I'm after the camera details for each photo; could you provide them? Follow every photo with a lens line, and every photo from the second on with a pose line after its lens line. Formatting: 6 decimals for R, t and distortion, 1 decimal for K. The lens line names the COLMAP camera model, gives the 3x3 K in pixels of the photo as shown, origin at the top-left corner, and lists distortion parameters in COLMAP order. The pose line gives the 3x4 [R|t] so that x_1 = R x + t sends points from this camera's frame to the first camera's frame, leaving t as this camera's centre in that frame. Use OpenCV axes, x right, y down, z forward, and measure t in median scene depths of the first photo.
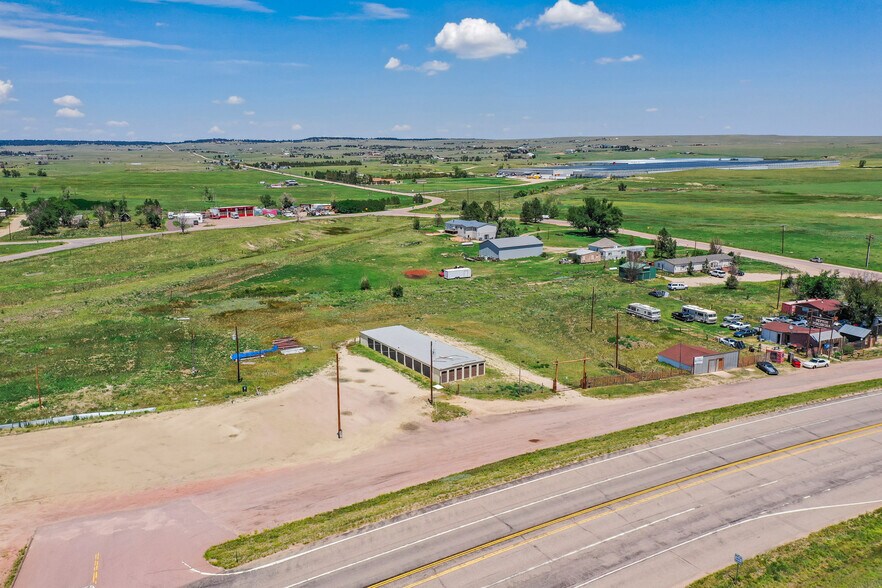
lens RADIAL K [[705.5, 0, 419.2], [0, 705.5, 273.9], [0, 0, 1]] dist [0.033850, -0.002277]
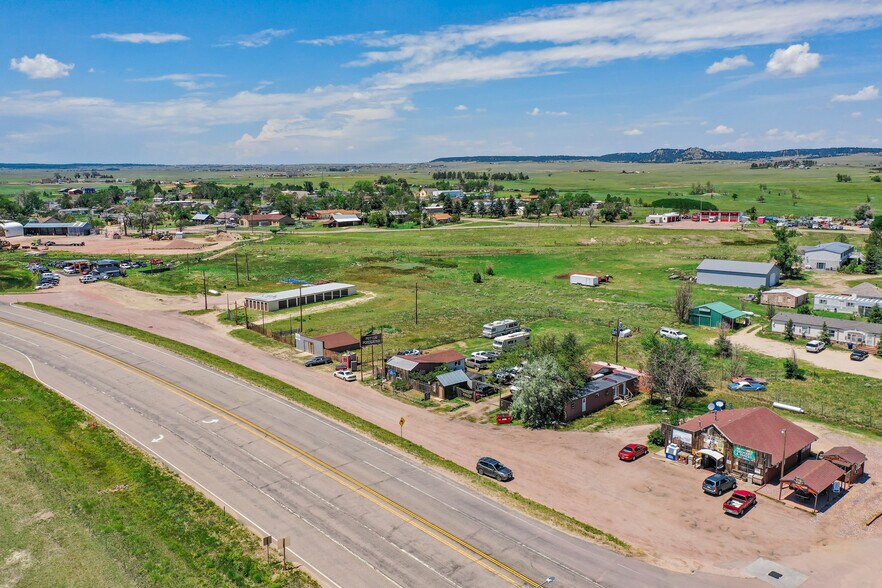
lens RADIAL K [[702.2, 0, 441.0], [0, 702.2, 294.0], [0, 0, 1]] dist [0.027095, 0.003683]
pose [[0.353004, 0.175546, -0.919006, 0.758796], [-0.156541, 0.979477, 0.126967, -0.063933], [0.922433, 0.099043, 0.373239, 0.392653]]
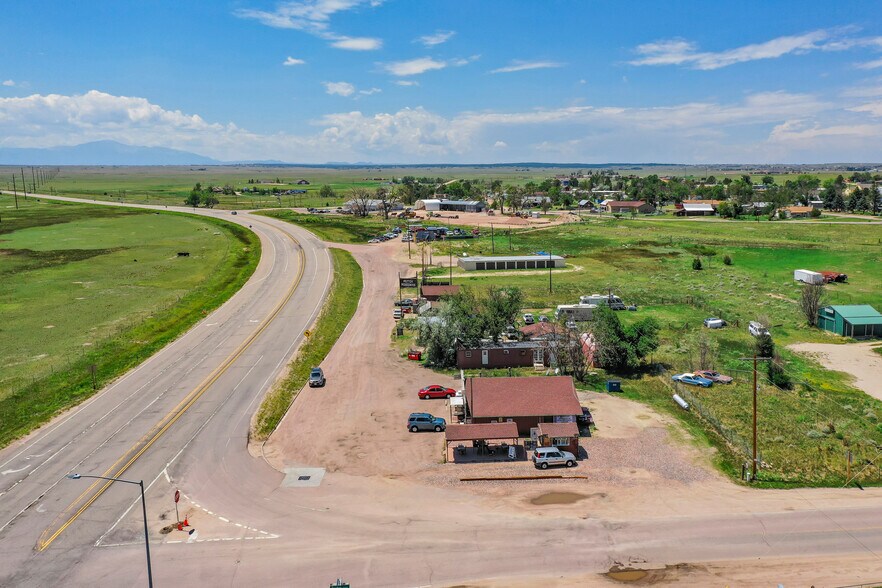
lens RADIAL K [[698.3, 0, 495.9], [0, 698.3, 296.1], [0, 0, 1]] dist [0.019431, 0.006765]
pose [[-0.272702, 0.184633, -0.944216, 0.811446], [-0.162773, 0.958411, 0.234420, -0.097028], [0.948229, 0.217620, -0.231308, 0.727875]]
